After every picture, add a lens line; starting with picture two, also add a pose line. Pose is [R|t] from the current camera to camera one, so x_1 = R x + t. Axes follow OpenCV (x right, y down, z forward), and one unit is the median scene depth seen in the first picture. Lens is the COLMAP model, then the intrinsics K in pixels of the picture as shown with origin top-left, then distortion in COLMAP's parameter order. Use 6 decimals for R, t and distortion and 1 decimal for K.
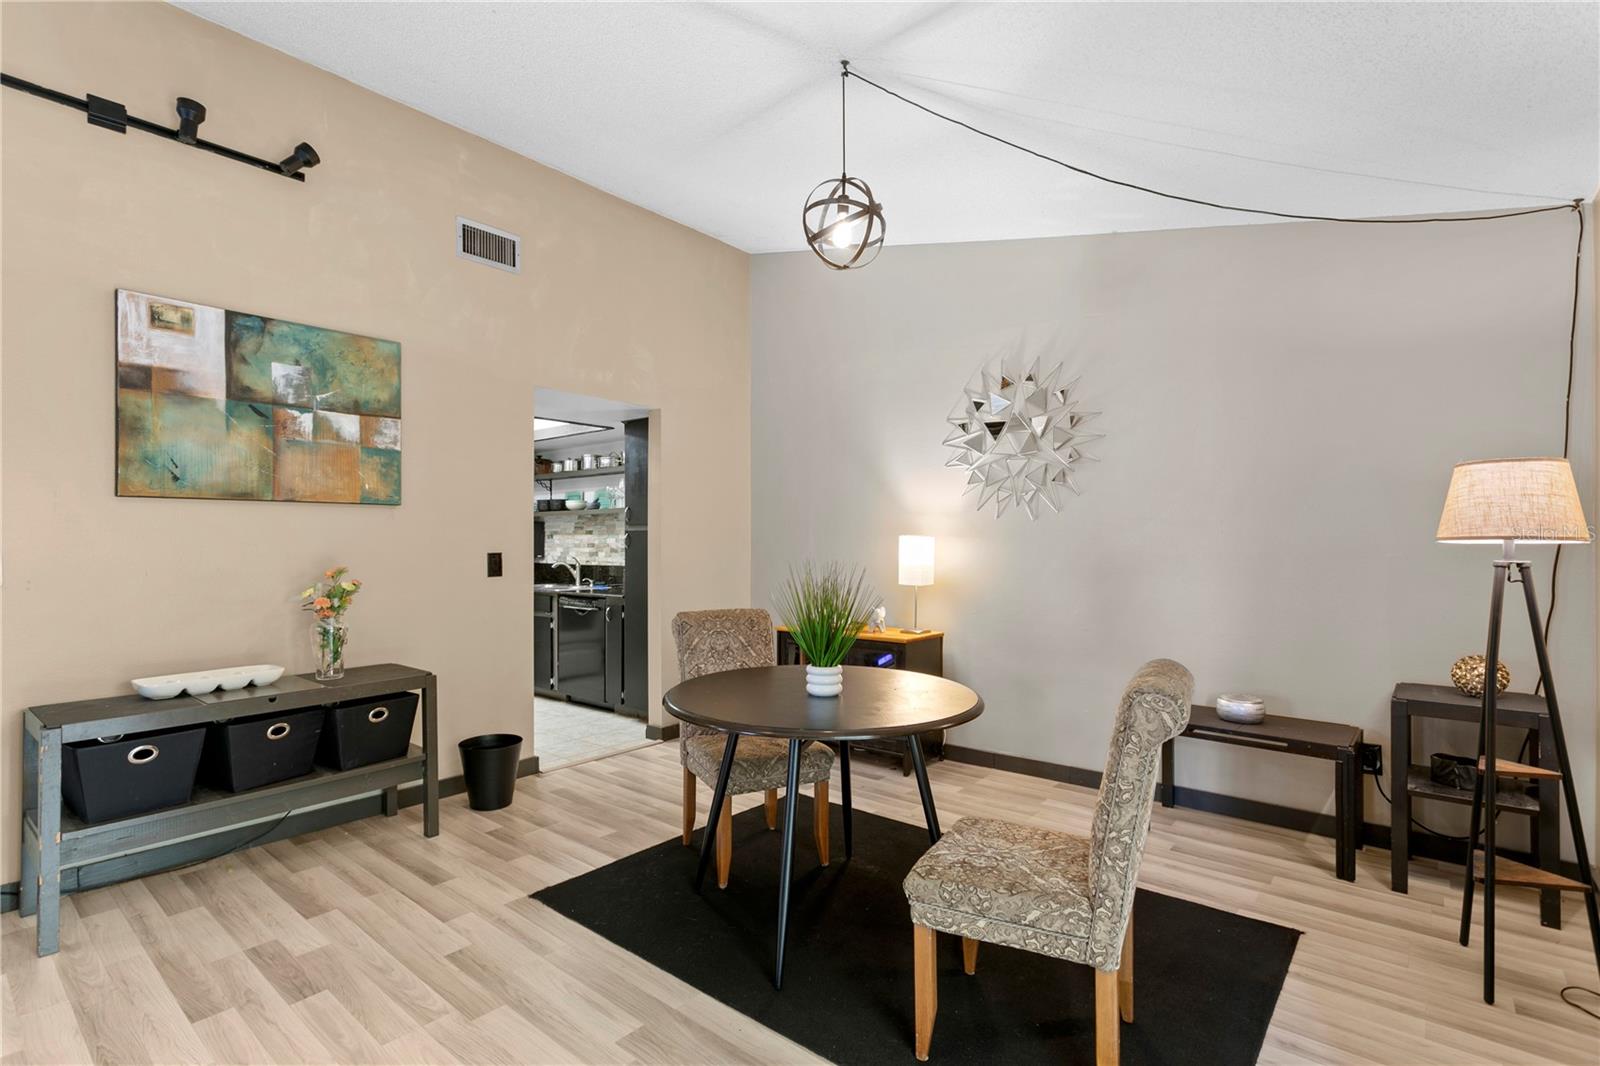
lens RADIAL K [[768.4, 0, 798.1], [0, 768.4, 540.7], [0, 0, 1]] dist [-0.002651, -0.000188]
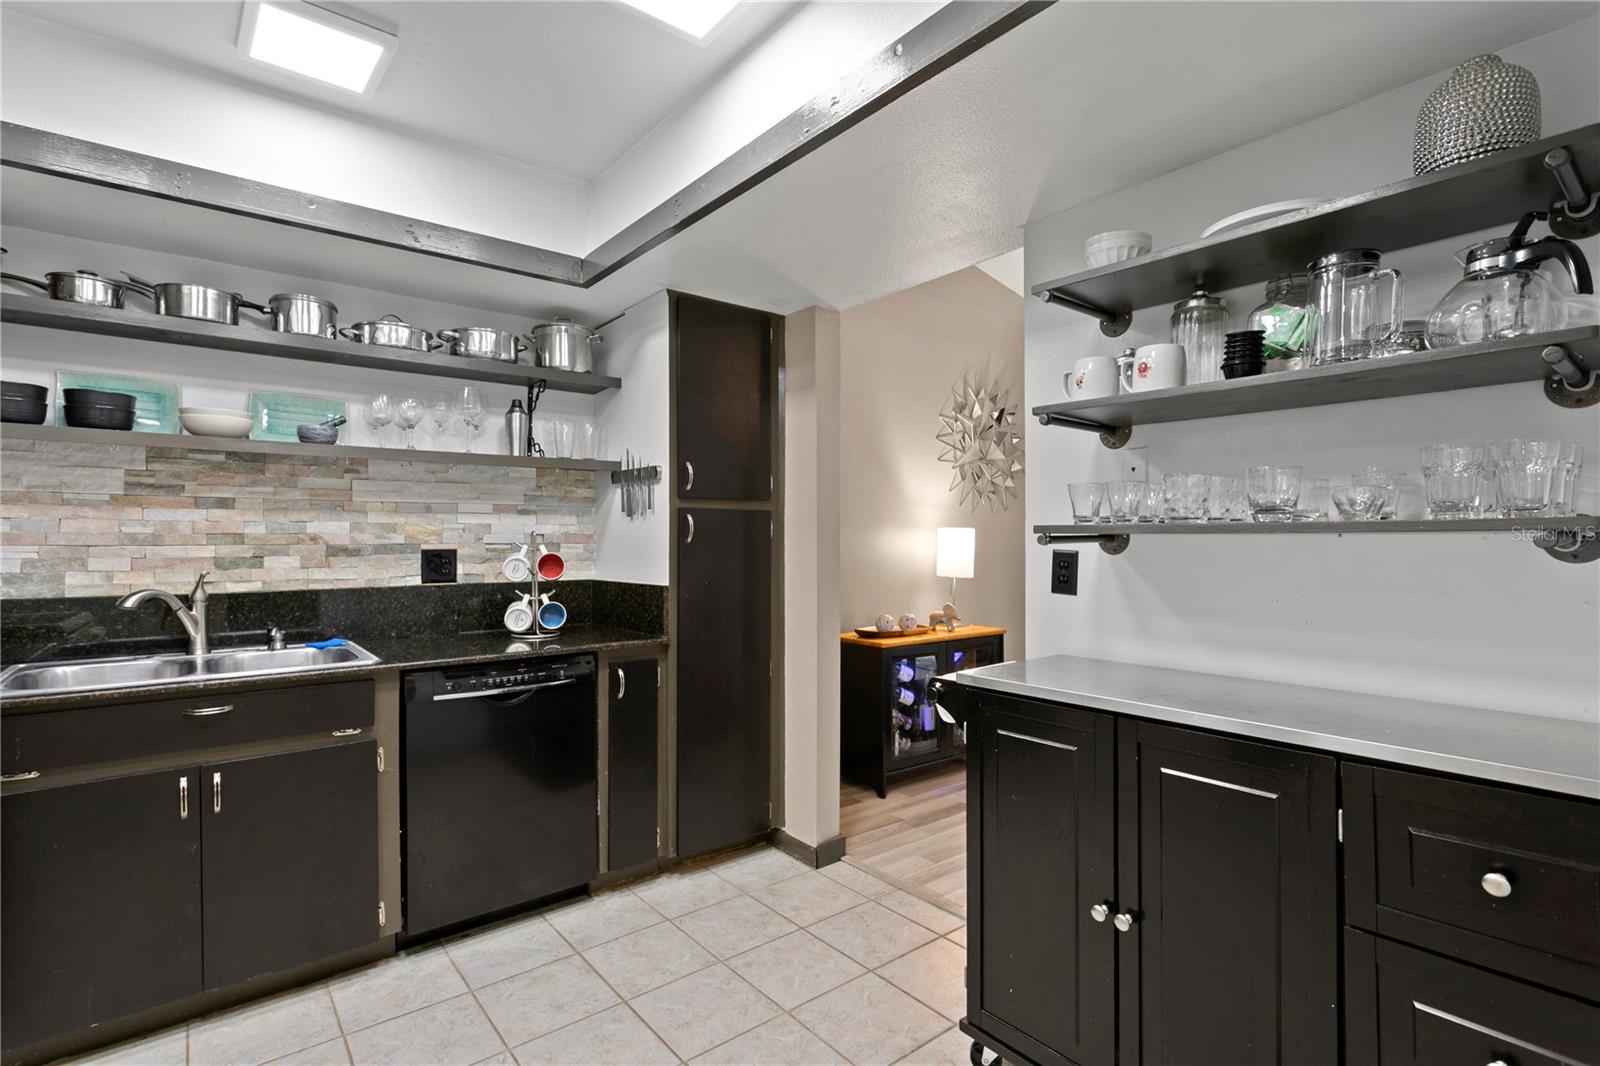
lens RADIAL K [[768.4, 0, 798.6], [0, 768.4, 537.5], [0, 0, 1]] dist [-0.002651, -0.000188]
pose [[0.203793, 0.001546, 0.979013, -0.571754], [-0.005352, 0.999986, -0.000465, 0.004265], [-0.978999, -0.005144, 0.203798, 0.665028]]
